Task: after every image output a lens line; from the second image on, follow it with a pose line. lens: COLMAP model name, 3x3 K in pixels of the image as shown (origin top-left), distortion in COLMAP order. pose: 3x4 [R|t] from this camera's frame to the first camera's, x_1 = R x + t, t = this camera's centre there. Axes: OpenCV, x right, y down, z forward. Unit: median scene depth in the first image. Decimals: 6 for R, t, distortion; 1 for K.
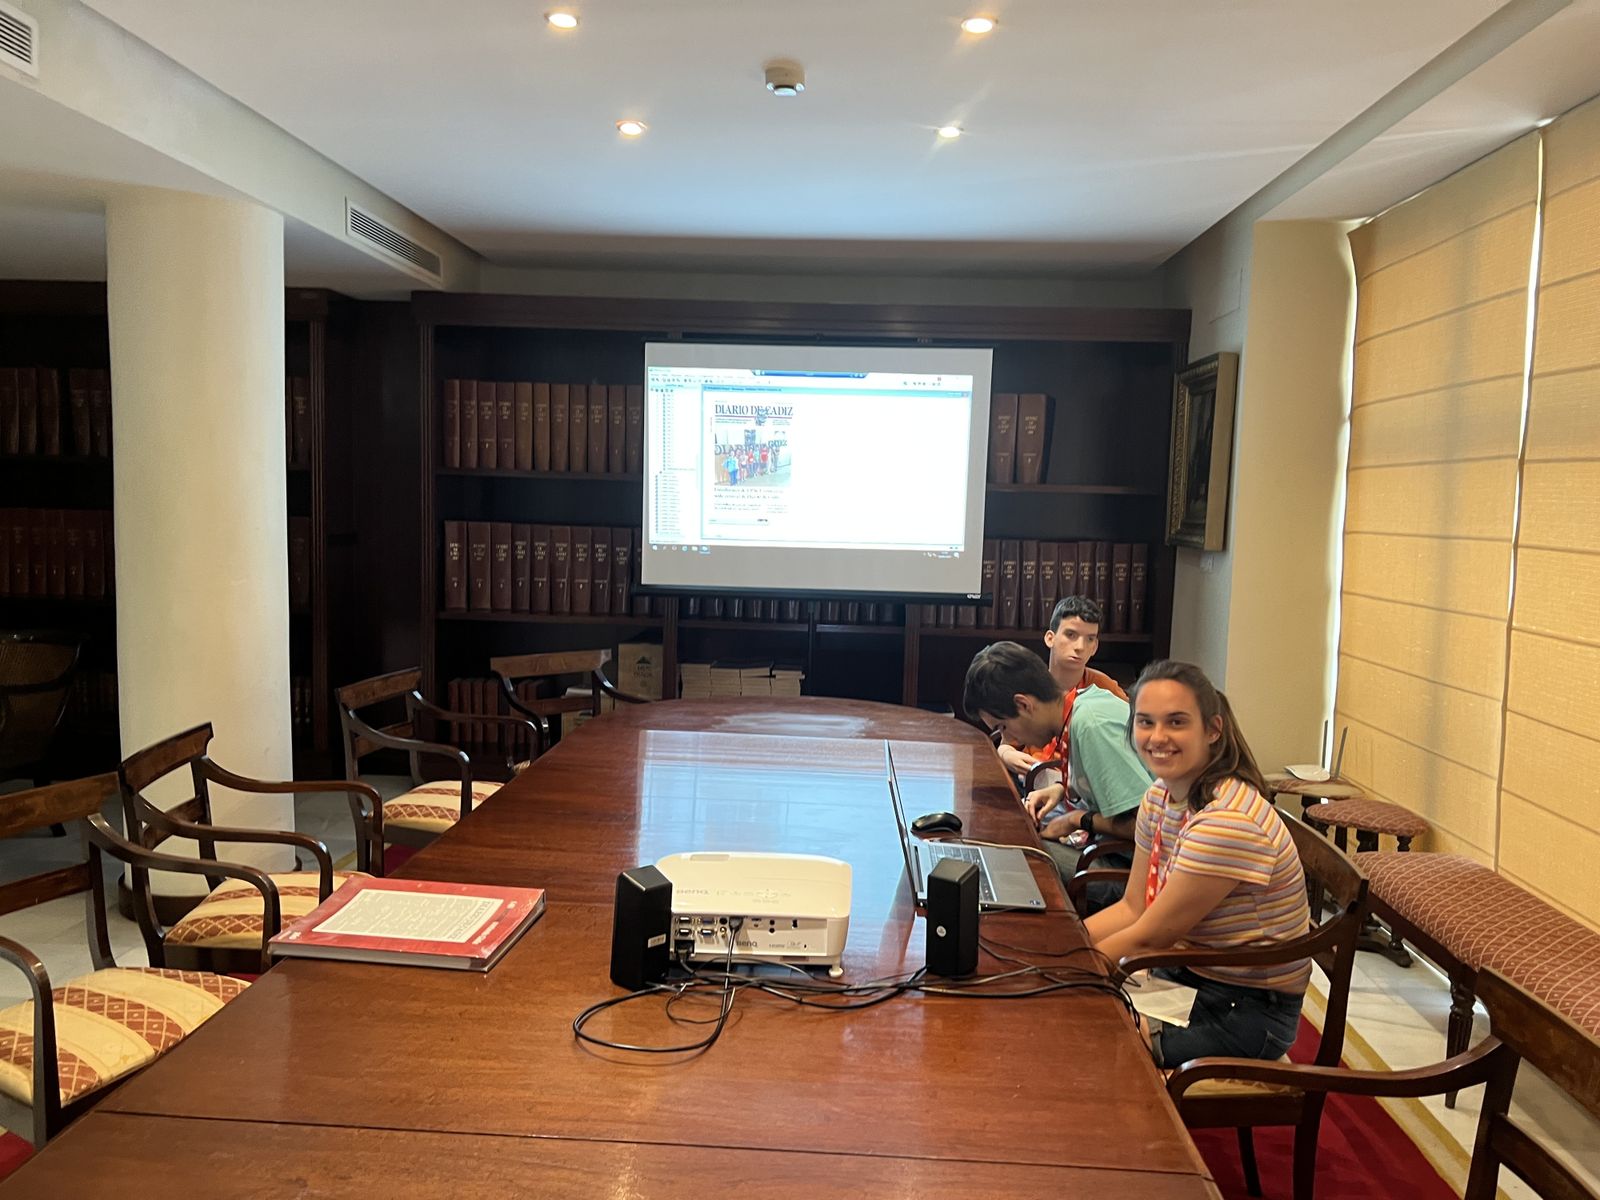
lens RADIAL K [[1196.5, 0, 808.1], [0, 1196.5, 624.5], [0, 0, 1]] dist [0.076798, -0.081292]
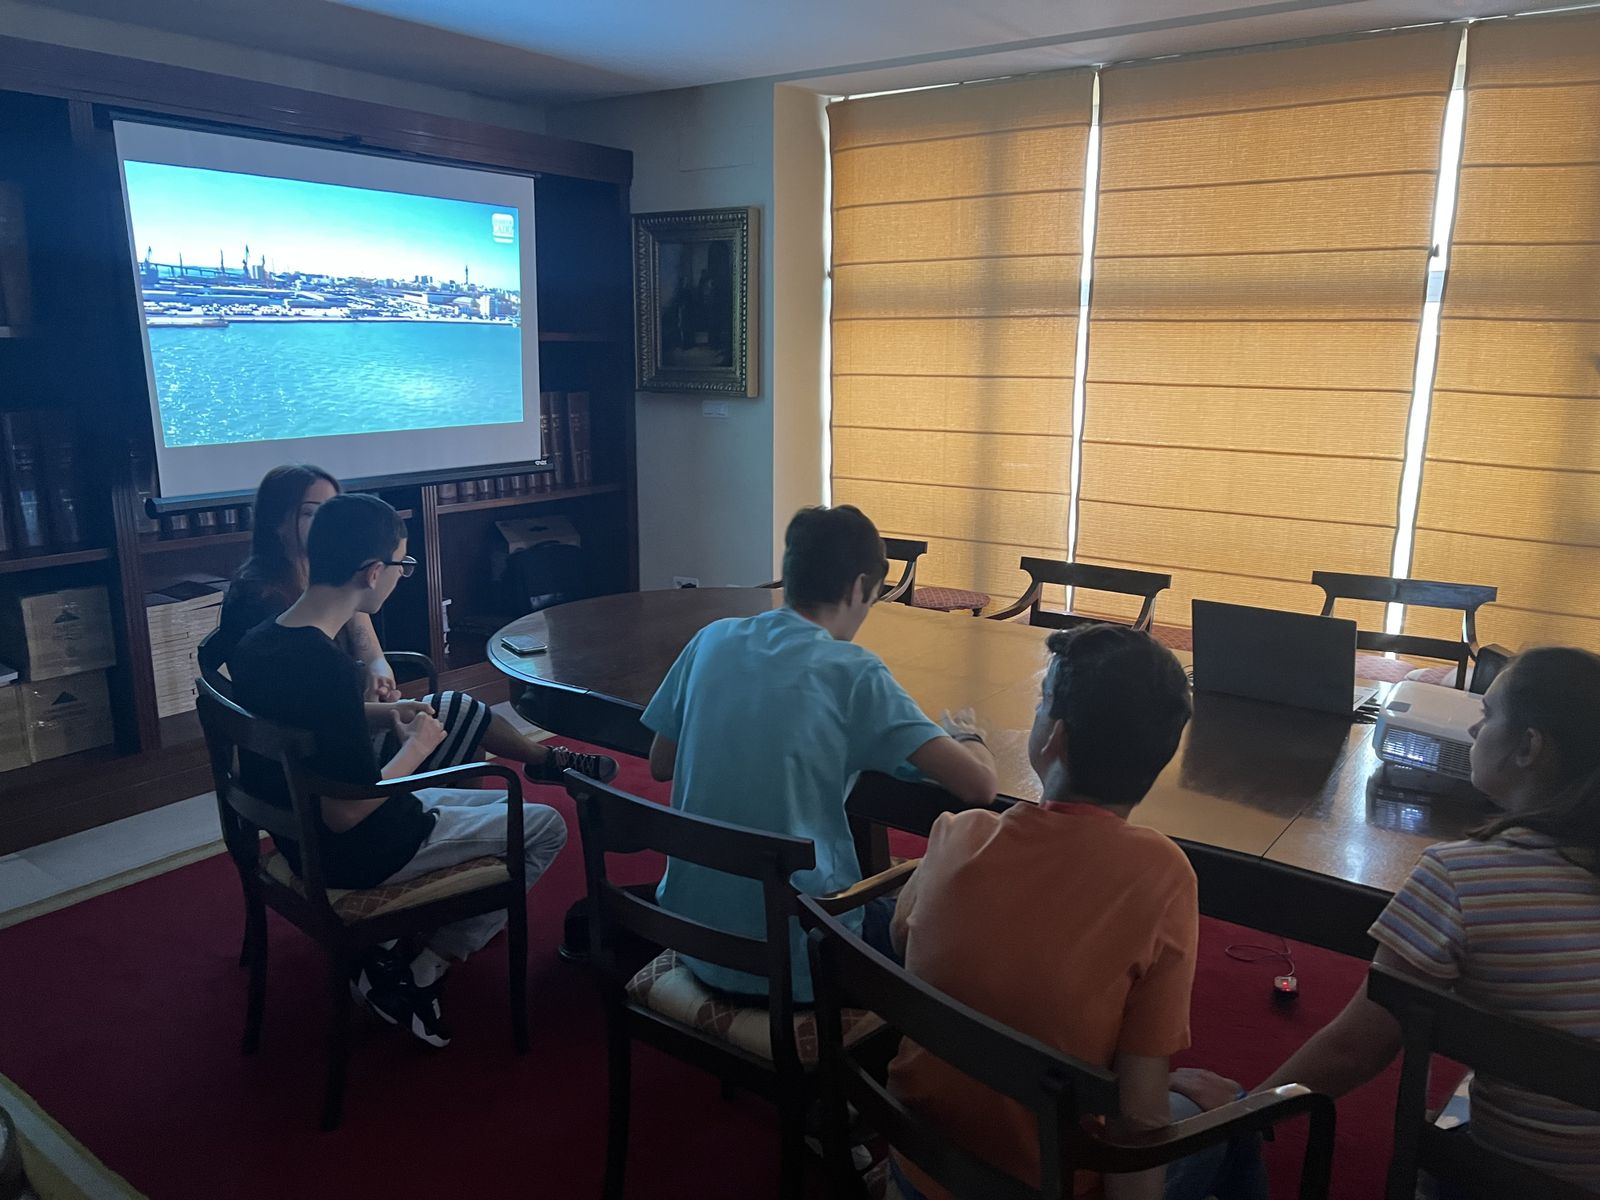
lens RADIAL K [[1198.2, 0, 817.2], [0, 1198.2, 606.1], [0, 0, 1]] dist [0.064260, -0.057261]
pose [[0.545387, -0.207155, 0.812182, -0.467045], [0.097547, 0.978080, 0.183966, -0.059705], [-0.832489, -0.021107, 0.553640, 0.300580]]
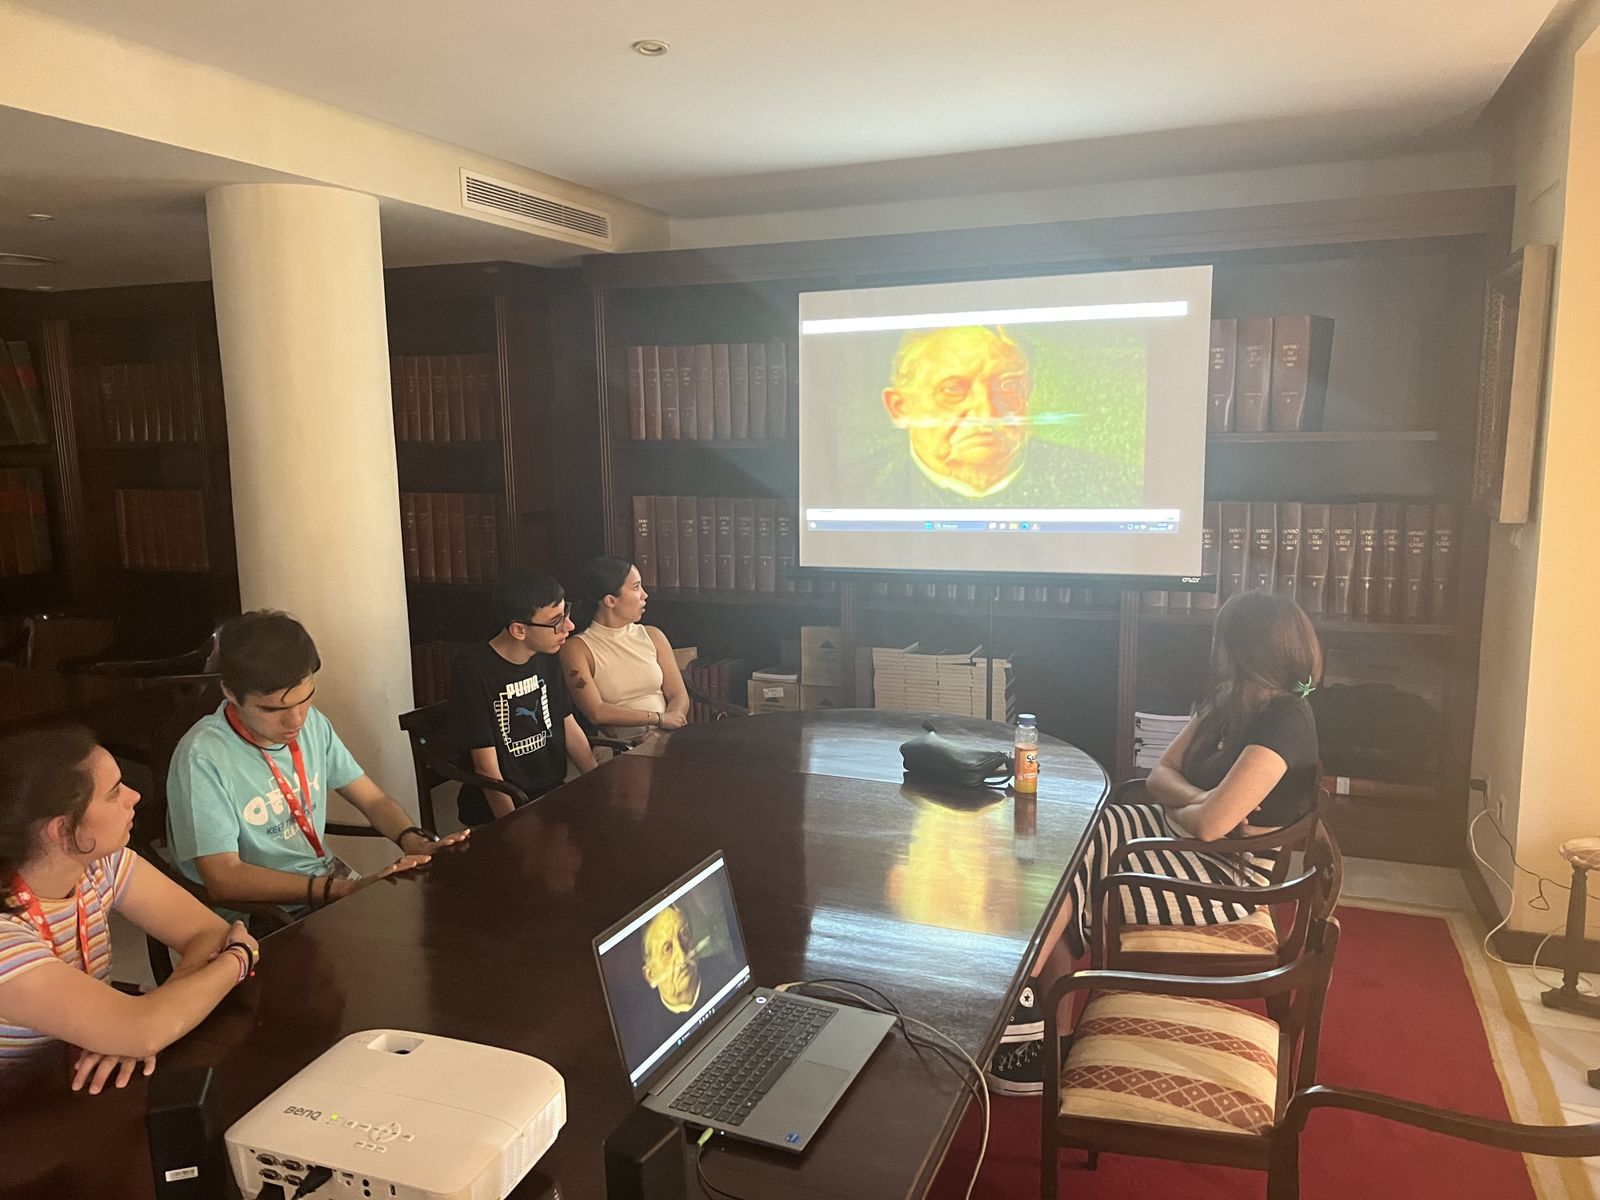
lens RADIAL K [[1196.5, 0, 808.1], [0, 1196.5, 624.5], [0, 0, 1]] dist [0.076798, -0.081292]
pose [[0.946410, 0.011575, -0.322761, 0.145973], [0.006779, 0.998425, 0.055686, -0.037420], [0.322897, -0.054890, 0.944841, 0.142825]]
